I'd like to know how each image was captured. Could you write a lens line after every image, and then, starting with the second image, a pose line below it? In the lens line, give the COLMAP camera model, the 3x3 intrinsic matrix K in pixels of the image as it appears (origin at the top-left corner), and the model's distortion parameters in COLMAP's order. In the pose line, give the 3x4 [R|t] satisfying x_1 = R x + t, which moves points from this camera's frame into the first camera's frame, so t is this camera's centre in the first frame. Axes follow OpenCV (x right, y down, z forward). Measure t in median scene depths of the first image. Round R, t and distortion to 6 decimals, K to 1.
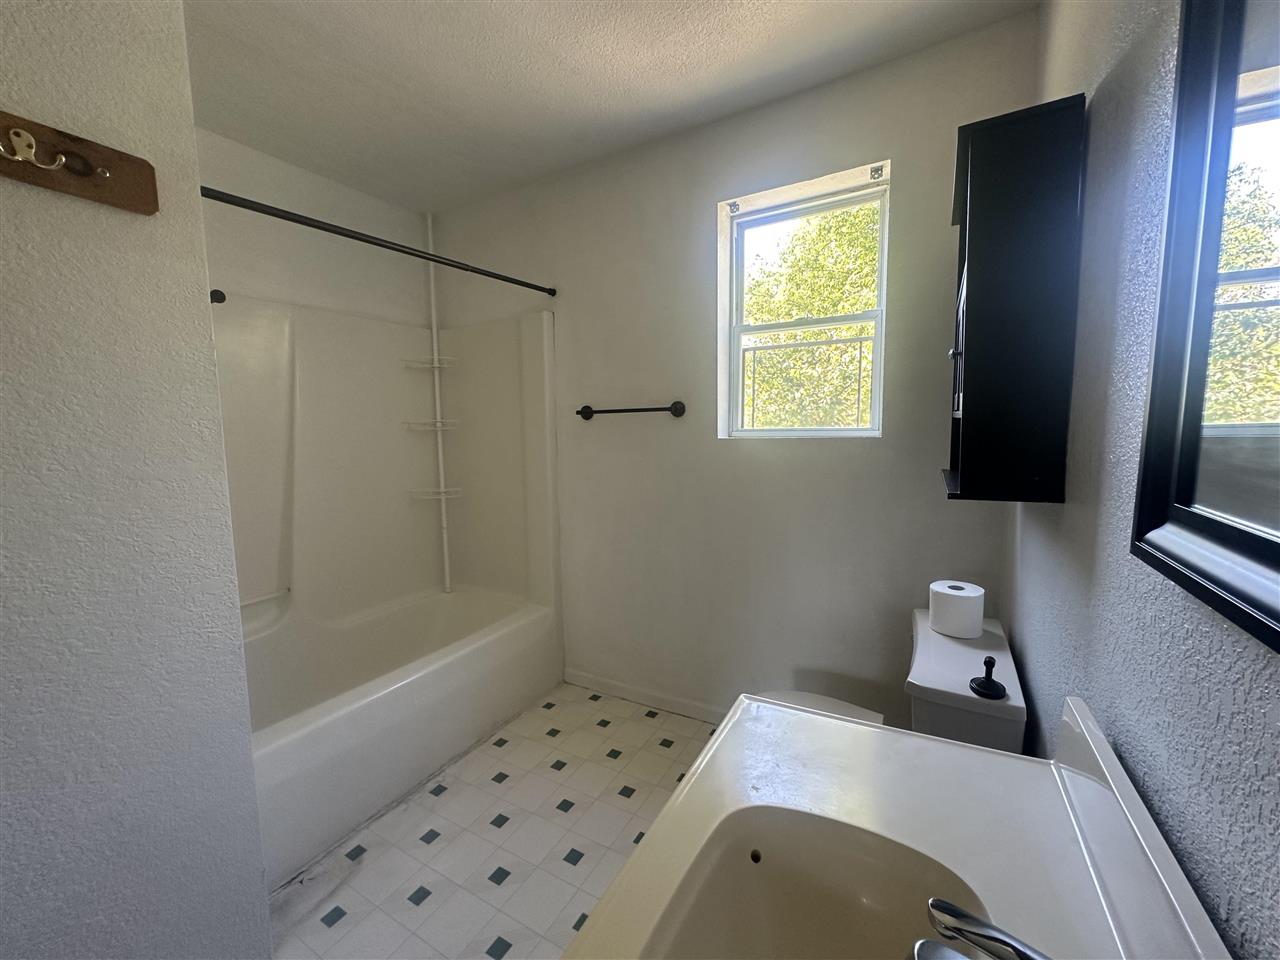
lens RADIAL K [[517.1, 0, 638.7], [0, 517.1, 478.5], [0, 0, 1]] dist [-0.002827, 0.000829]
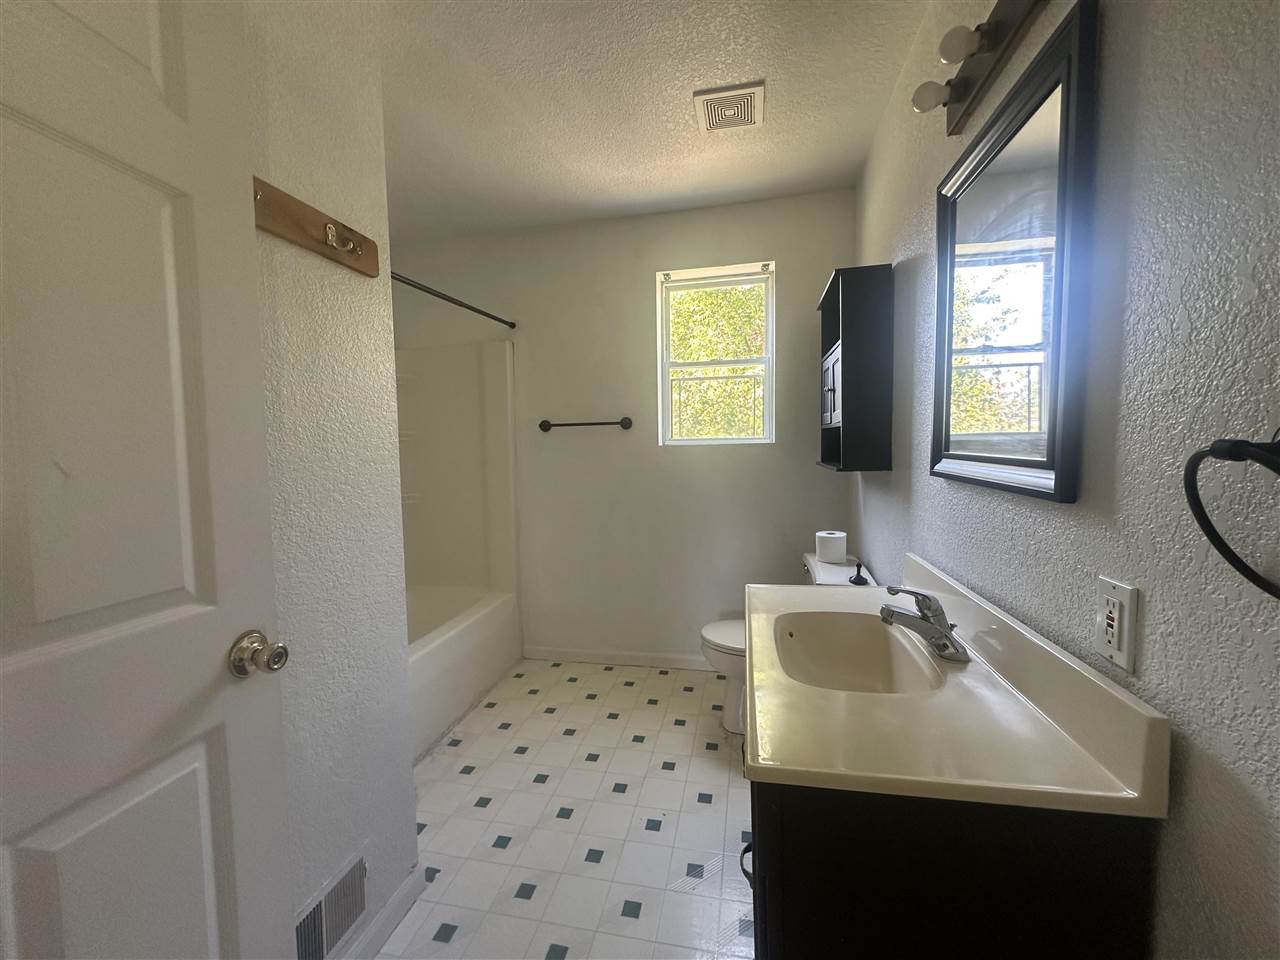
lens RADIAL K [[517.1, 0, 642.2], [0, 517.1, 477.5], [0, 0, 1]] dist [-0.002827, 0.000829]
pose [[0.952521, -0.019667, 0.303836, -0.284748], [0.032789, 0.998734, -0.038146, 0.052227], [-0.302701, 0.046297, 0.951960, -0.240215]]
